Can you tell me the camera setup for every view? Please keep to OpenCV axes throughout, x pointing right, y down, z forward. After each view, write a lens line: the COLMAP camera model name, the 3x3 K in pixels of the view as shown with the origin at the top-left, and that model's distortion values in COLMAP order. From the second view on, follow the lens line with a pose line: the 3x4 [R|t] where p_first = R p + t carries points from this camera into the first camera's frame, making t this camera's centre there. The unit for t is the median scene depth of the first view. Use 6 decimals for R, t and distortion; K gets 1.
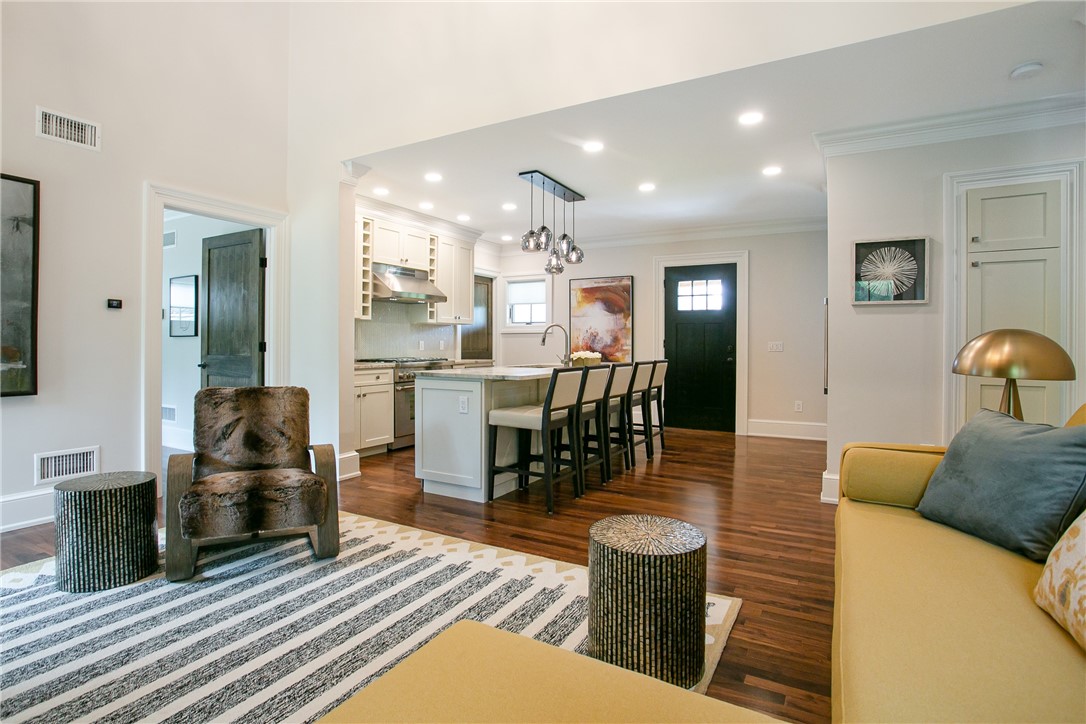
lens RADIAL K [[550.5, 0, 542.2], [0, 550.5, 342.0], [0, 0, 1]] dist [0.000830, 0.000112]
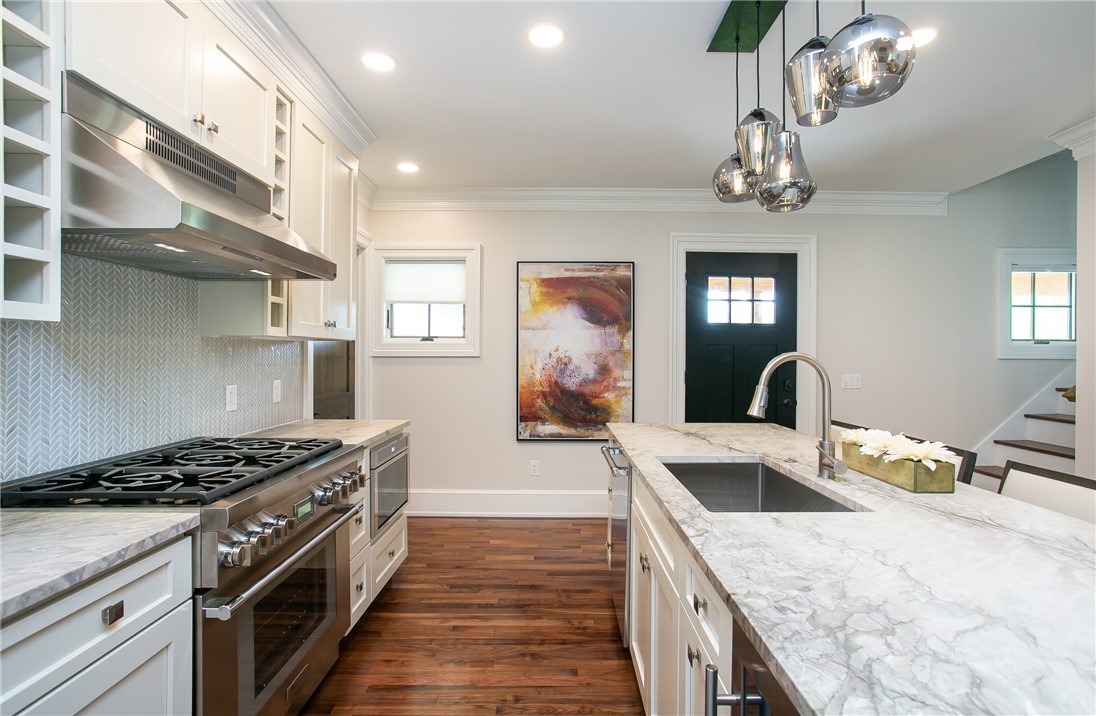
lens RADIAL K [[519.8, 0, 548.4], [0, 519.8, 338.4], [0, 0, 1]] dist [-0.000849, 0.000901]
pose [[0.882600, 0.016458, 0.469836, -0.177534], [-0.003851, 0.999607, -0.027782, -0.022565], [-0.470108, 0.022712, 0.882316, 0.548610]]
